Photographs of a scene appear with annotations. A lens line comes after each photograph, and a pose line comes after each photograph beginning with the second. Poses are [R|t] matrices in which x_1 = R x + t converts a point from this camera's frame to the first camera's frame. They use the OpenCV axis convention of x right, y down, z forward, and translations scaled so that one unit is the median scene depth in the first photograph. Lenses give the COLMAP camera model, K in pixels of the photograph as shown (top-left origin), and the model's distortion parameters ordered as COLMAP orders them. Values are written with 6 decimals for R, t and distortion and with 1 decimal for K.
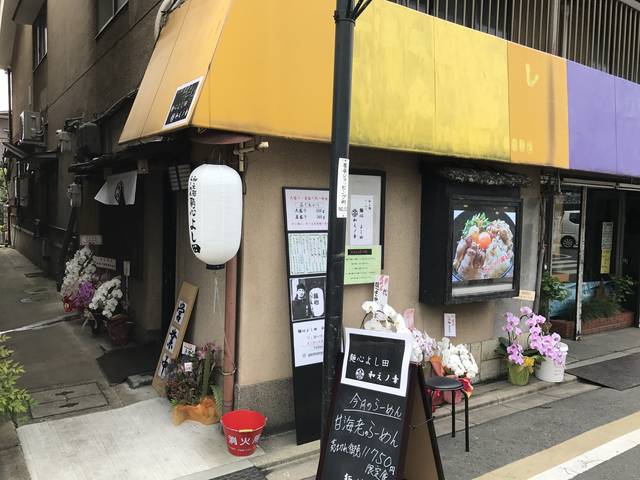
lens RADIAL K [[532.3, 0, 319.1], [0, 532.3, 237.3], [0, 0, 1]] dist [0.030069, -0.005009]
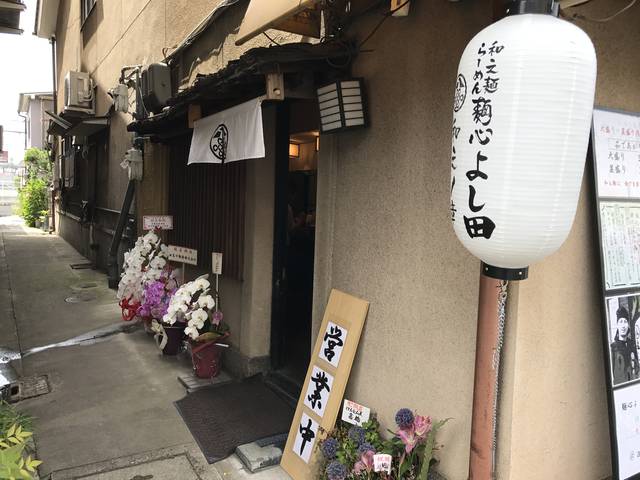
lens RADIAL K [[532.3, 0, 321.4], [0, 532.3, 241.6], [0, 0, 1]] dist [0.030069, -0.005009]
pose [[0.998006, 0.014830, -0.061351, -0.197140], [-0.013524, 0.999674, 0.021652, 0.015058], [0.061652, -0.020779, 0.997881, 0.354614]]
